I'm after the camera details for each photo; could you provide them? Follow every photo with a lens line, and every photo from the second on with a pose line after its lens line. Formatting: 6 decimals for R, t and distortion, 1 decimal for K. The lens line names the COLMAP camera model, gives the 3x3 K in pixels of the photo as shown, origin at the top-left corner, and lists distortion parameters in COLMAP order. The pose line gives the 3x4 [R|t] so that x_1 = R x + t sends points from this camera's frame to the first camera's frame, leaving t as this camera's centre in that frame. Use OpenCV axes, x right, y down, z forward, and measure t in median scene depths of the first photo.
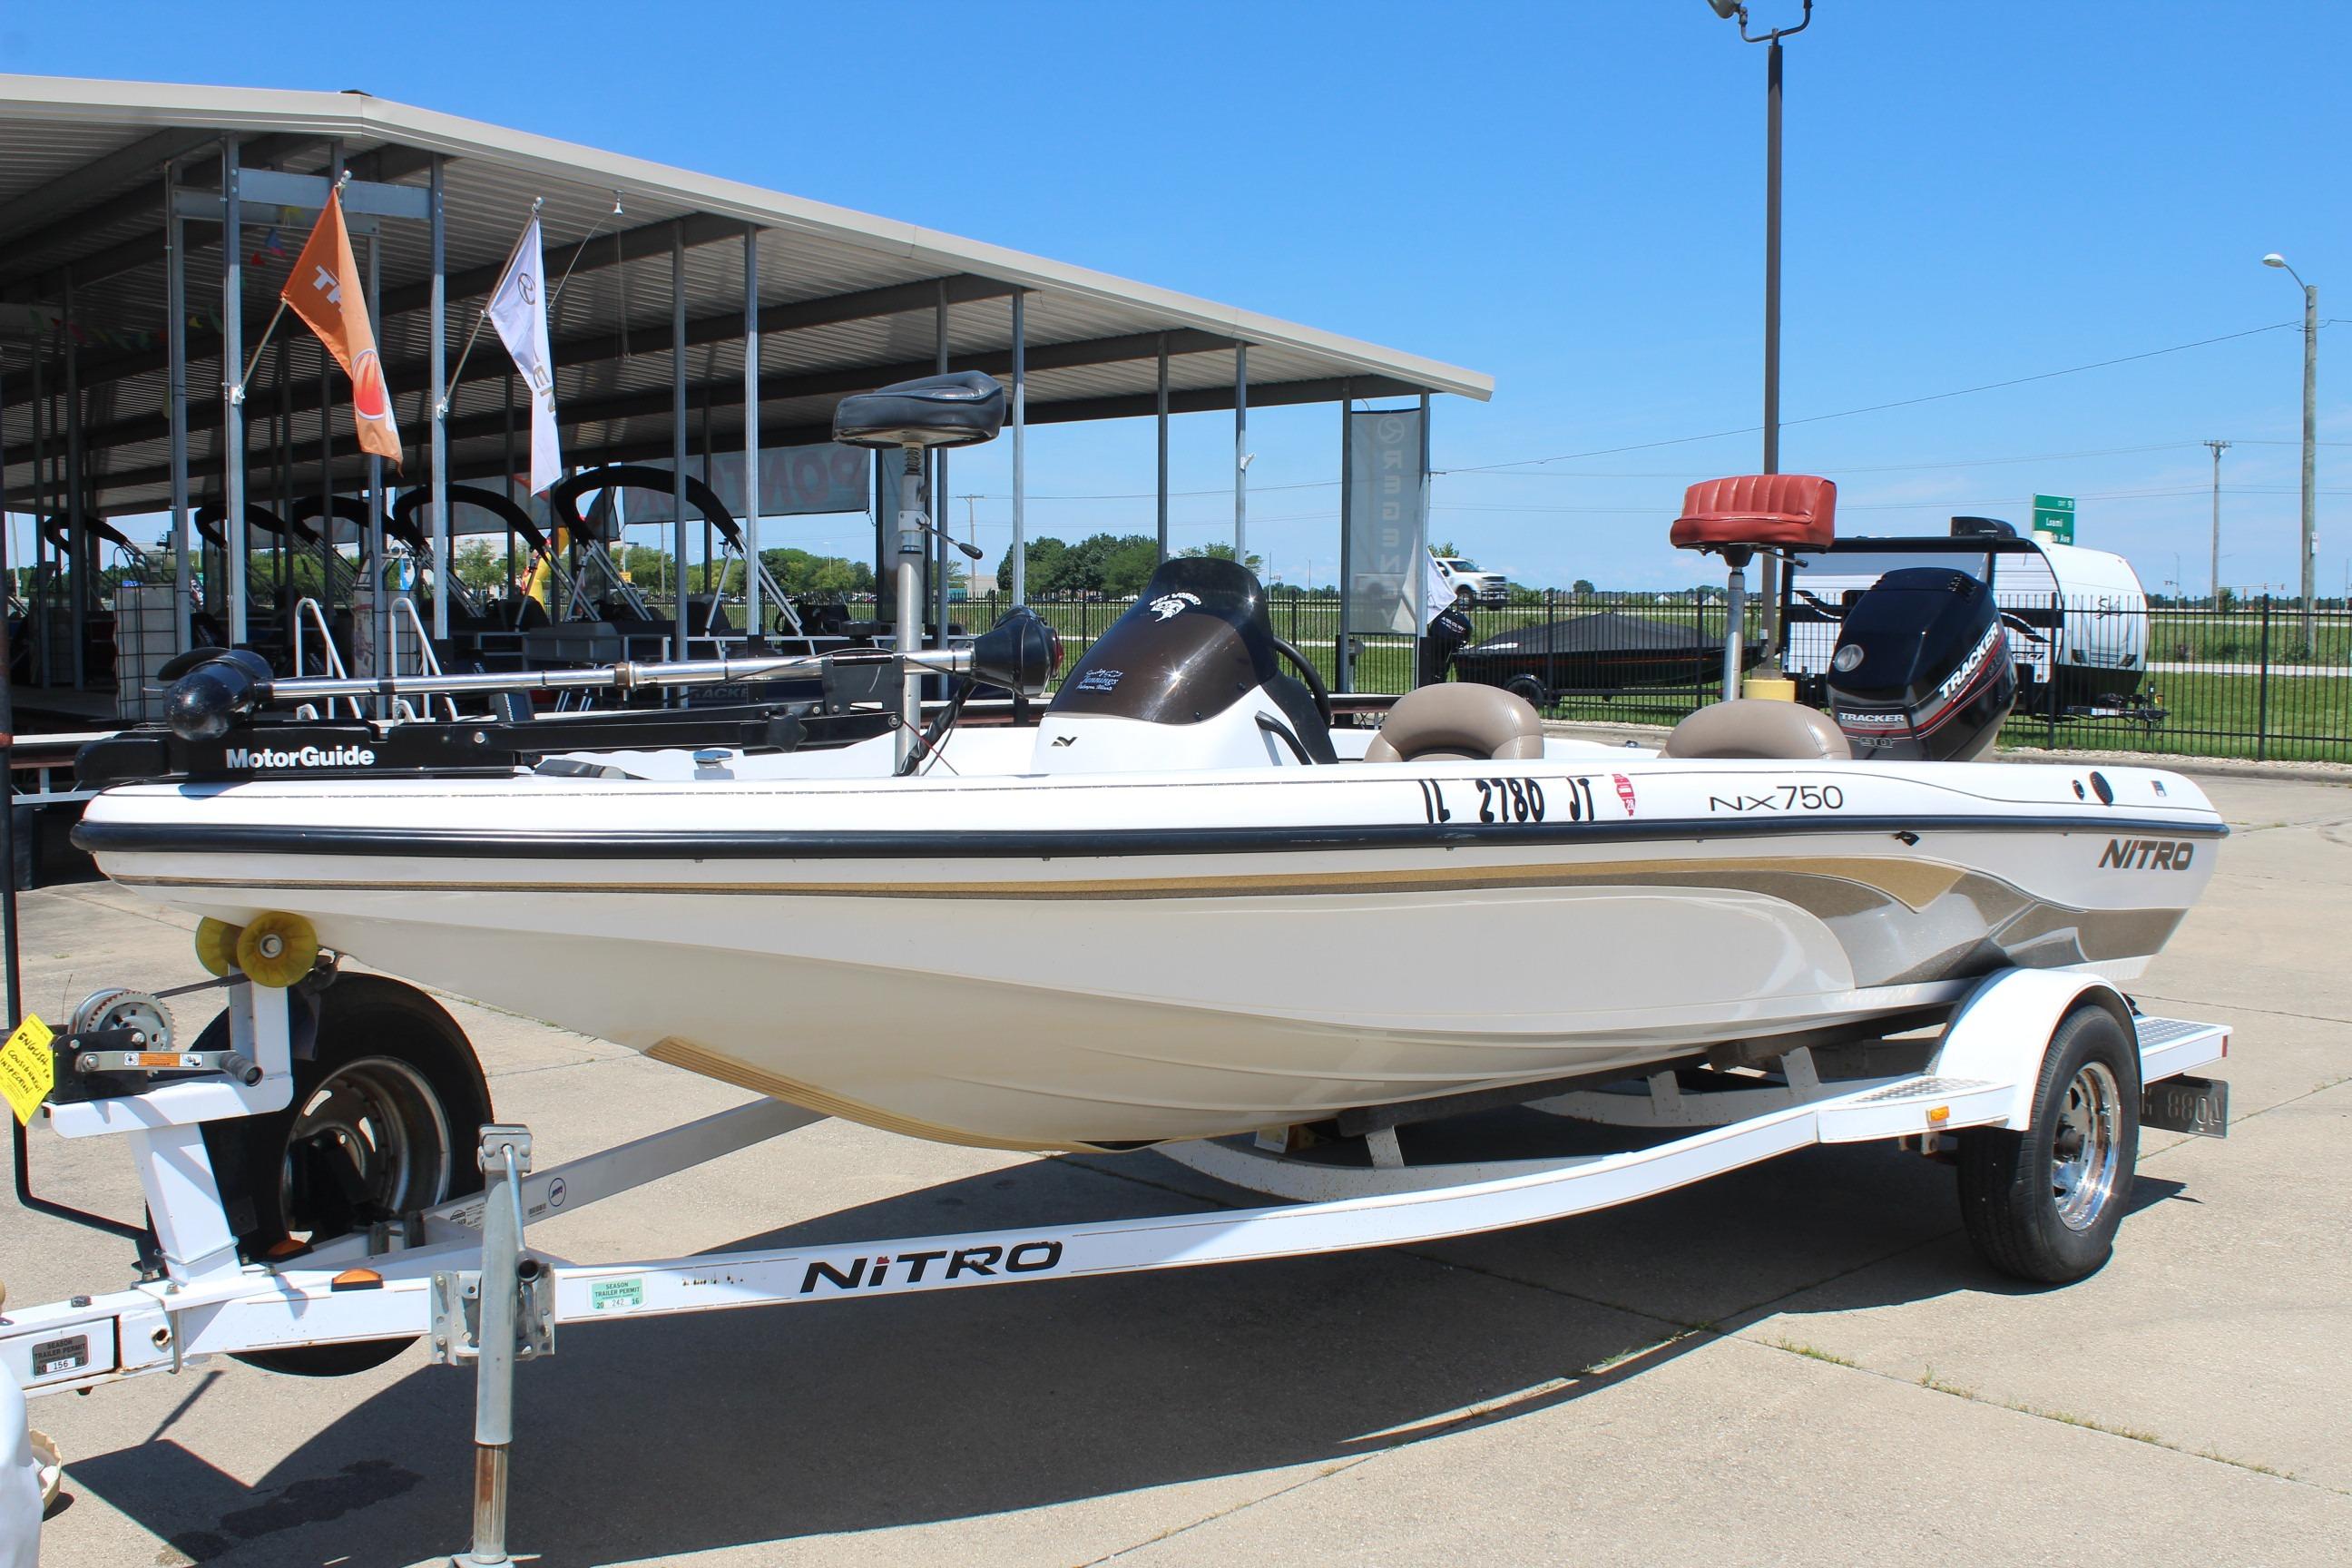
lens RADIAL K [[2352.7, 0, 1176.0], [0, 2352.7, 784.0], [0, 0, 1]] dist [-0.155051, 0.177336]
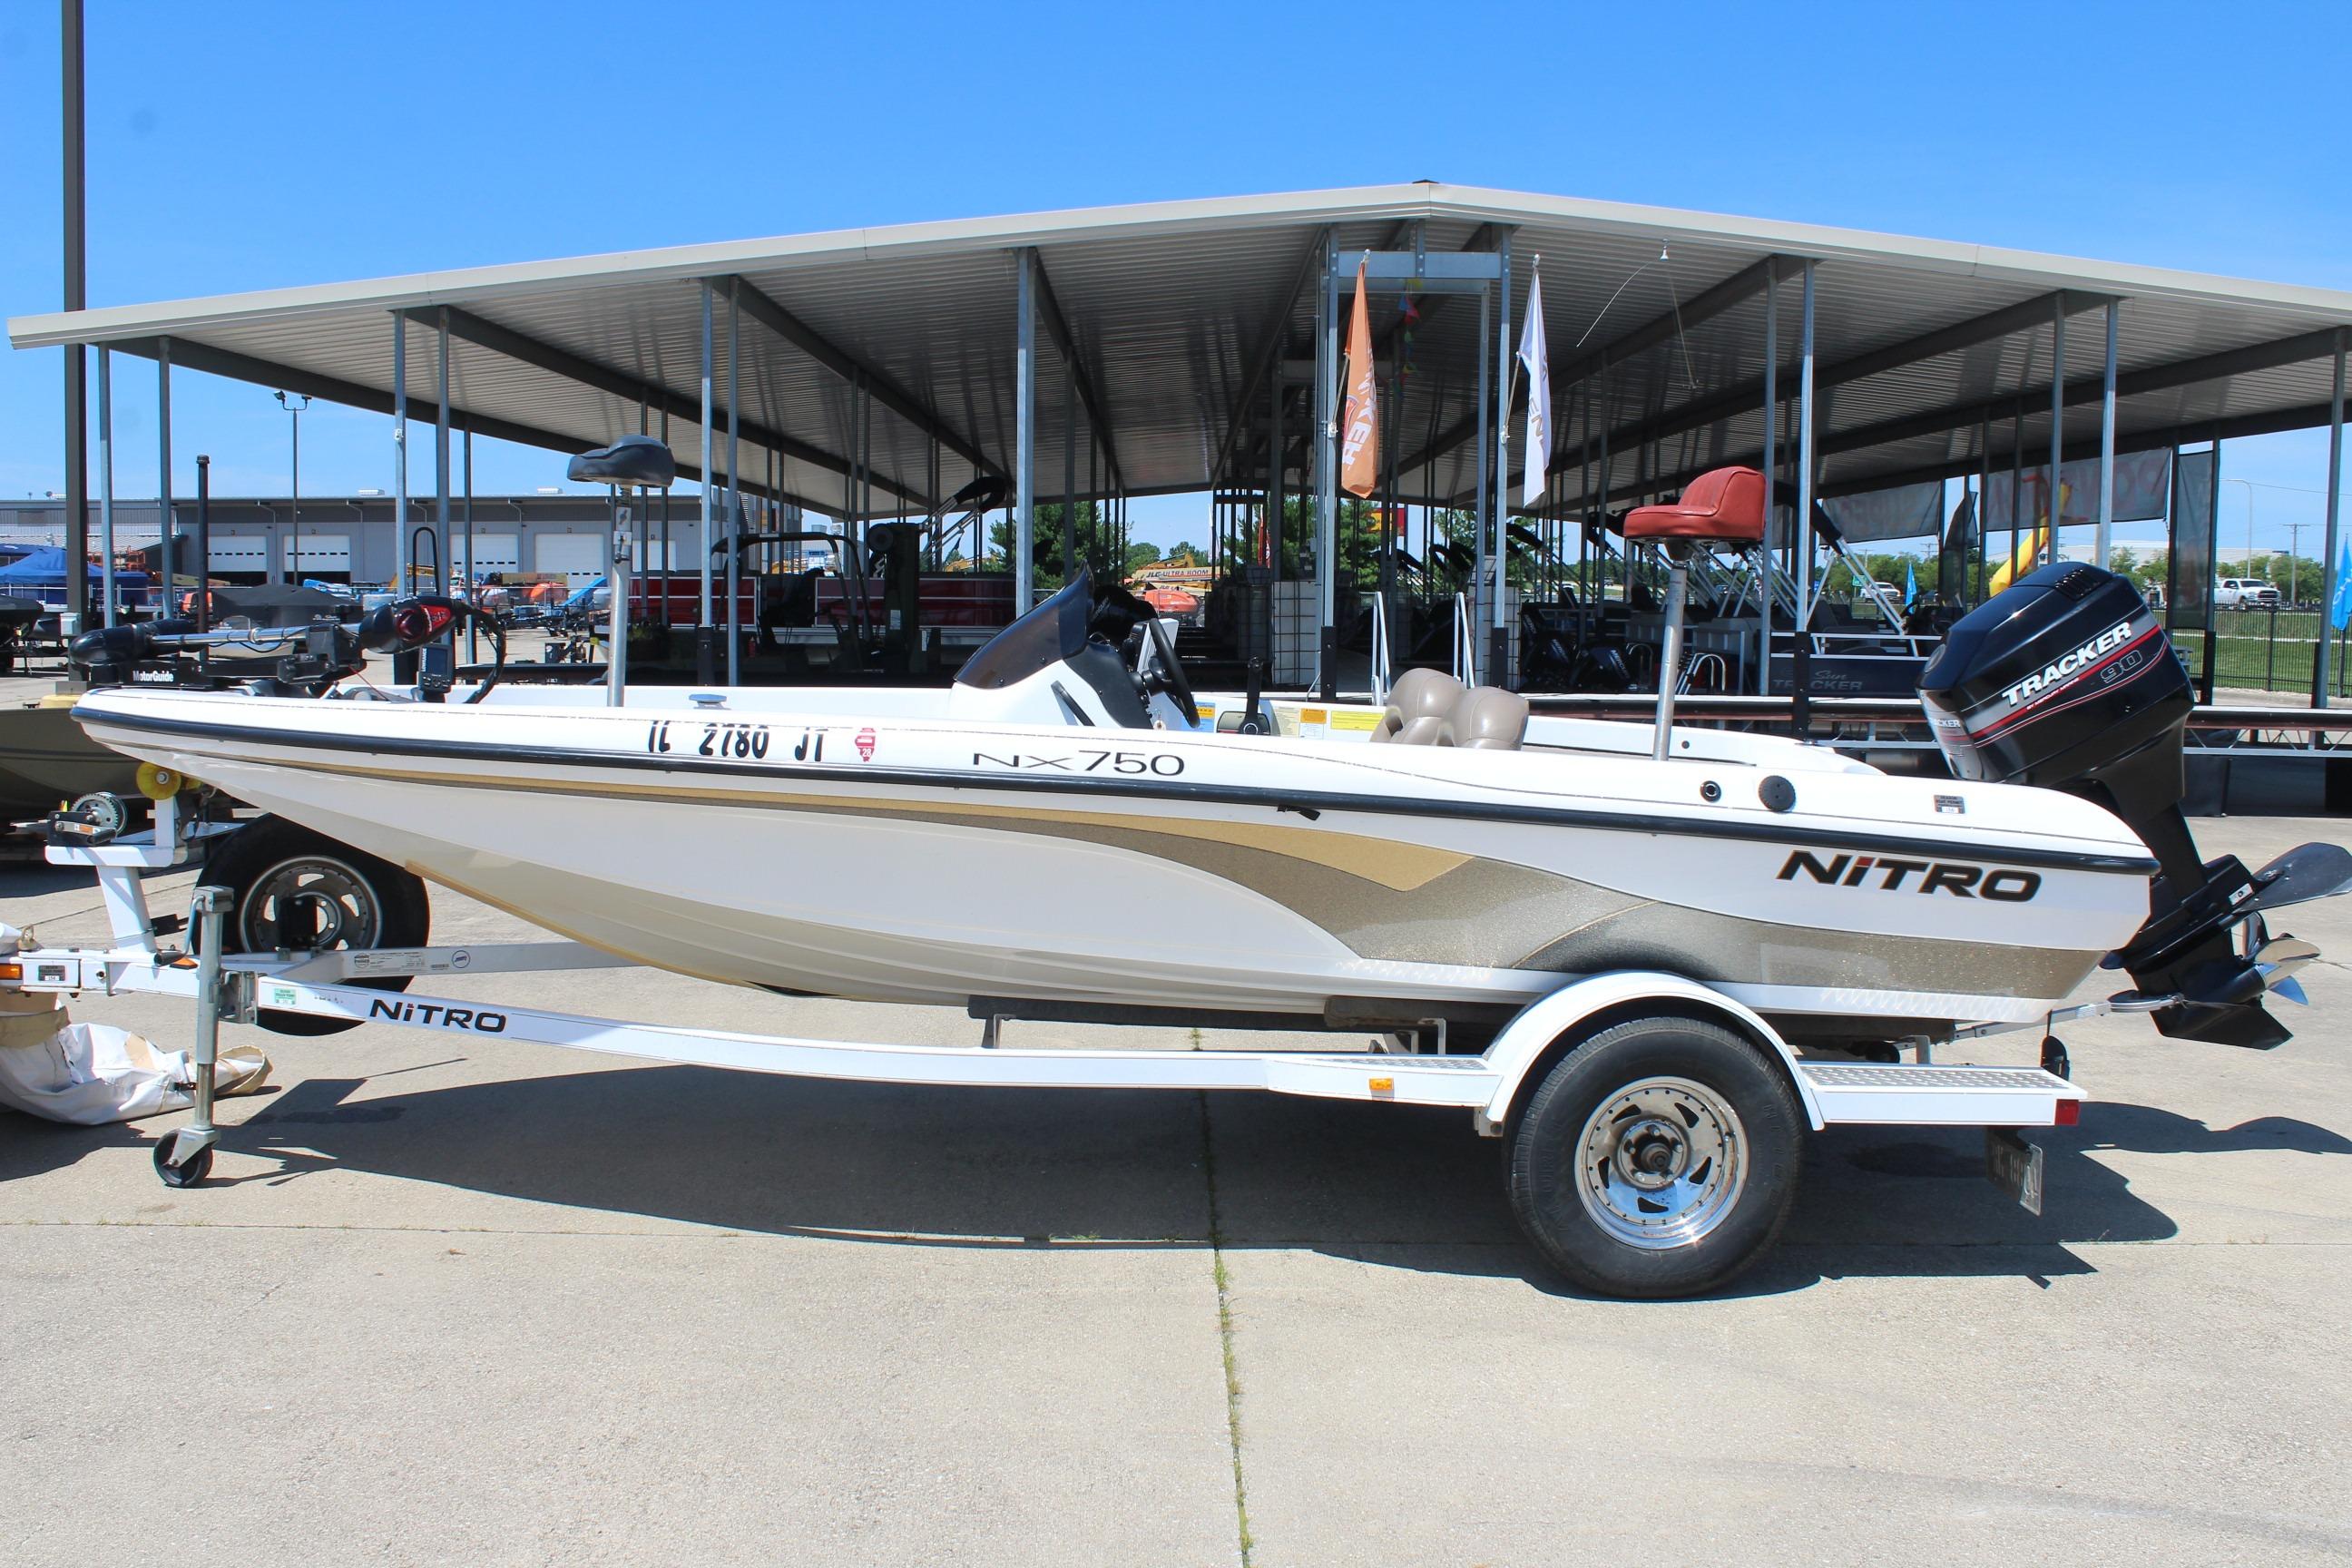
lens RADIAL K [[2111.5, 0, 1107.0], [0, 2111.5, 812.8], [0, 0, 1]] dist [-0.139987, 0.064989]
pose [[0.708874, 0.073611, -0.701484, 0.252634], [-0.058018, 0.997254, 0.046018, -0.004302], [0.702945, 0.008077, 0.711198, 0.068350]]
